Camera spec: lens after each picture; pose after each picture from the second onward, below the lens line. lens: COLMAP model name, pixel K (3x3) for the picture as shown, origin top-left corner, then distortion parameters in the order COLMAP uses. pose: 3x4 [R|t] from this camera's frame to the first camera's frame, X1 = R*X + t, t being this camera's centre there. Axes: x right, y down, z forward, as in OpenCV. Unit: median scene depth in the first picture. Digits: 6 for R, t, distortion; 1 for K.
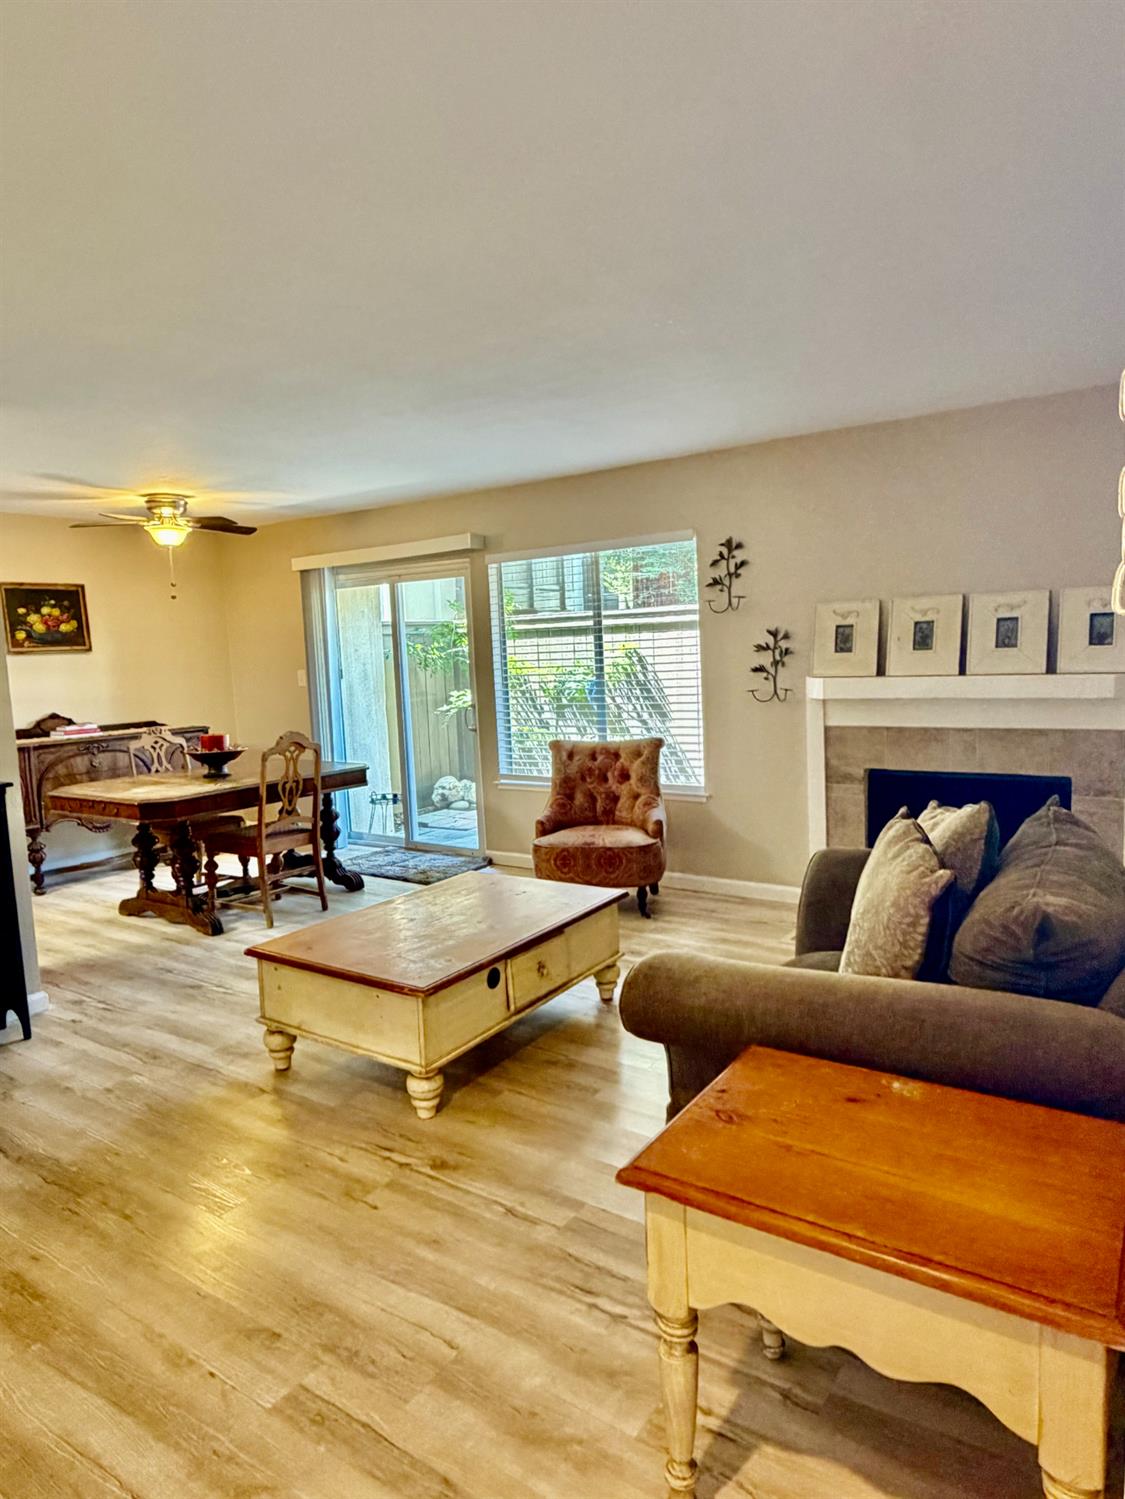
lens RADIAL K [[927.0, 0, 559.3], [0, 927.0, 747.7], [0, 0, 1]] dist [0.002983, 0.001825]
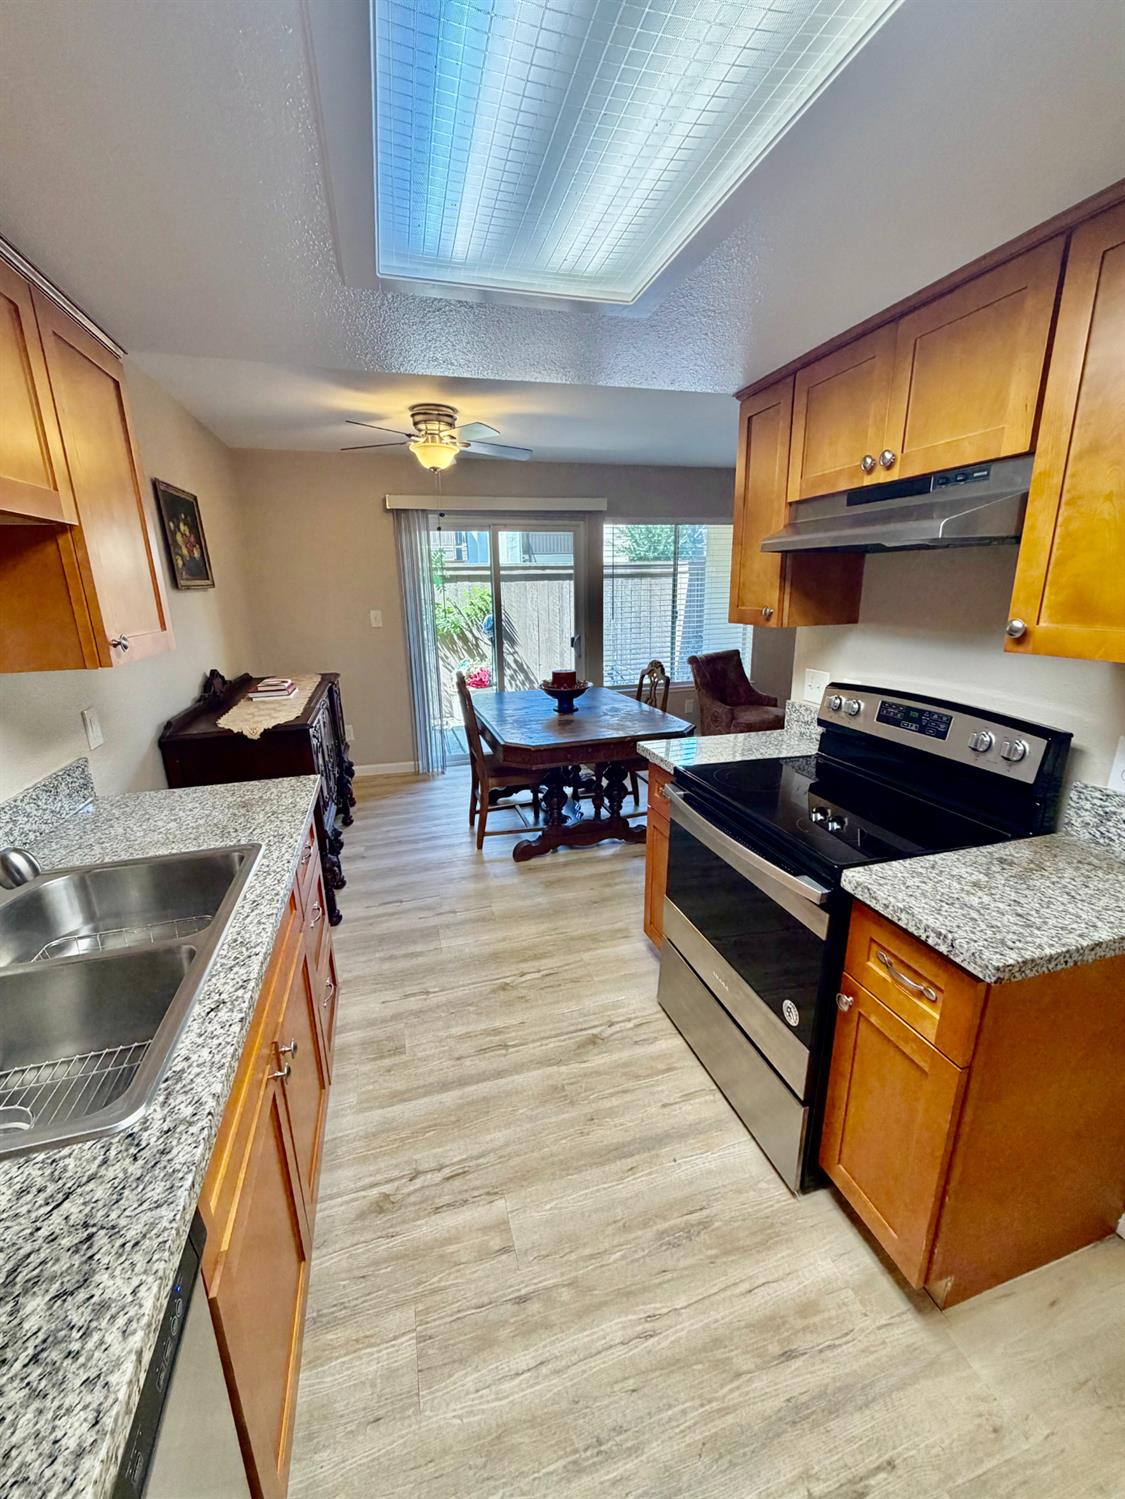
lens RADIAL K [[597.6, 0, 561.5], [0, 597.6, 745.1], [0, 0, 1]] dist [-0.000177, 0.000444]
pose [[0.631145, -0.178449, 0.754859, -0.986707], [0.075146, 0.982666, 0.169472, -0.050757], [-0.772016, -0.050237, 0.633615, 0.619708]]
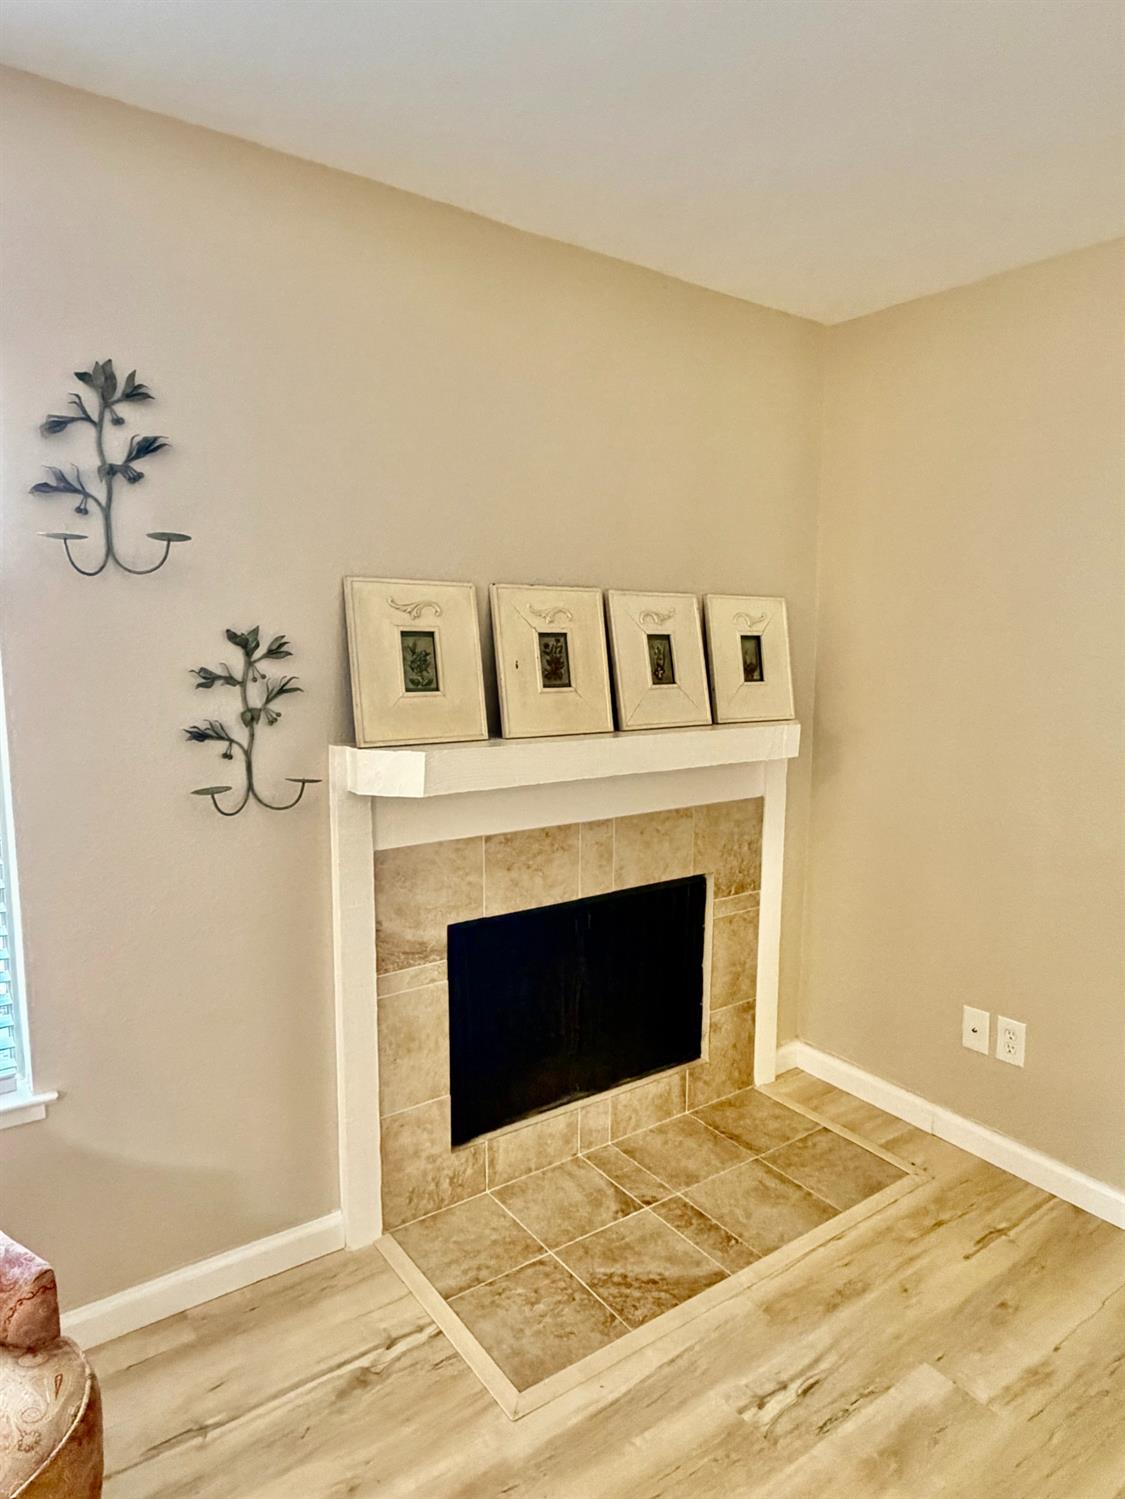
lens RADIAL K [[927.0, 0, 568.9], [0, 927.0, 748.2], [0, 0, 1]] dist [0.002983, 0.001825]
pose [[0.329023, -0.075759, 0.941278, -0.102841], [0.075144, 0.995716, 0.053874, -0.090630], [-0.941327, 0.053005, 0.333306, 0.752915]]
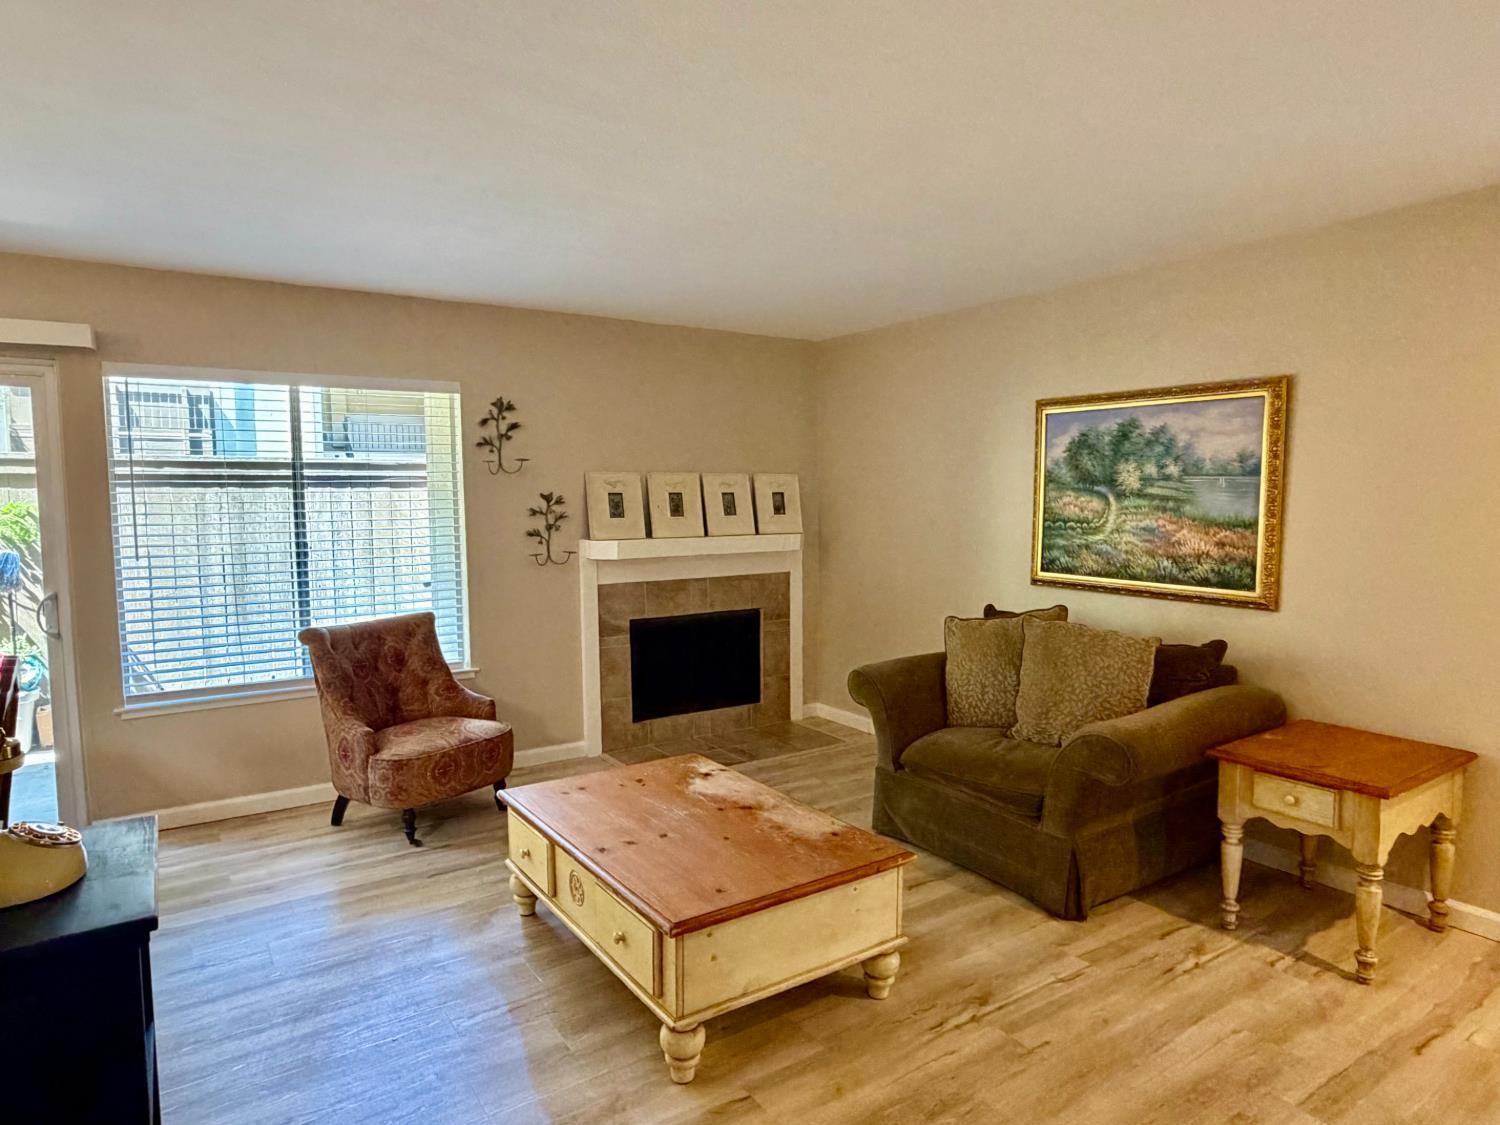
lens RADIAL K [[889.9, 0, 750.4], [0, 889.9, 564.7], [0, 0, 1]] dist [0.000919, 0.000617]
pose [[0.370032, -0.036554, 0.928300, -0.608172], [0.089708, 0.995962, 0.003460, -0.034363], [-0.924678, 0.081996, 0.371817, 0.443944]]
